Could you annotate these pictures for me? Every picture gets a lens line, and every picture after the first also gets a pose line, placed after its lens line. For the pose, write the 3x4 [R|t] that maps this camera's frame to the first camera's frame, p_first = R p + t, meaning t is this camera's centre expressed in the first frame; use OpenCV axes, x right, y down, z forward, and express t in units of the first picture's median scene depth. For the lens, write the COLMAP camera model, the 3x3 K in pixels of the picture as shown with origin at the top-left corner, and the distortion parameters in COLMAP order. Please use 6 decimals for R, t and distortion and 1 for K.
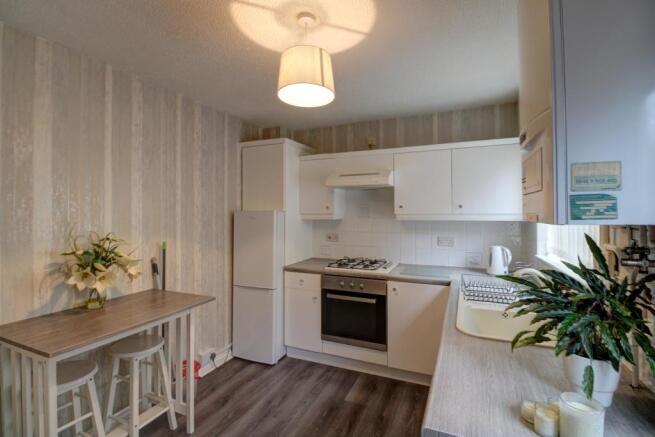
lens RADIAL K [[308.3, 0, 330.8], [0, 308.3, 209.6], [0, 0, 1]] dist [0.025611, 0.000074]
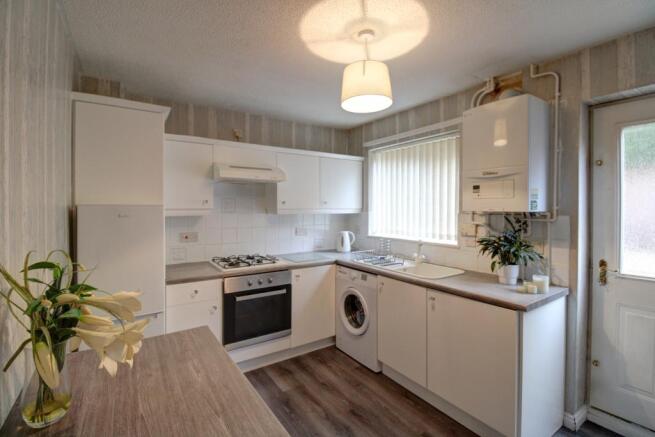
lens RADIAL K [[308.3, 0, 330.8], [0, 308.3, 209.6], [0, 0, 1]] dist [0.025611, 0.000074]
pose [[0.537908, -0.003440, 0.842996, -0.635176], [-0.009942, 0.999896, 0.010424, 0.003897], [-0.842945, -0.013988, 0.537818, 0.287769]]
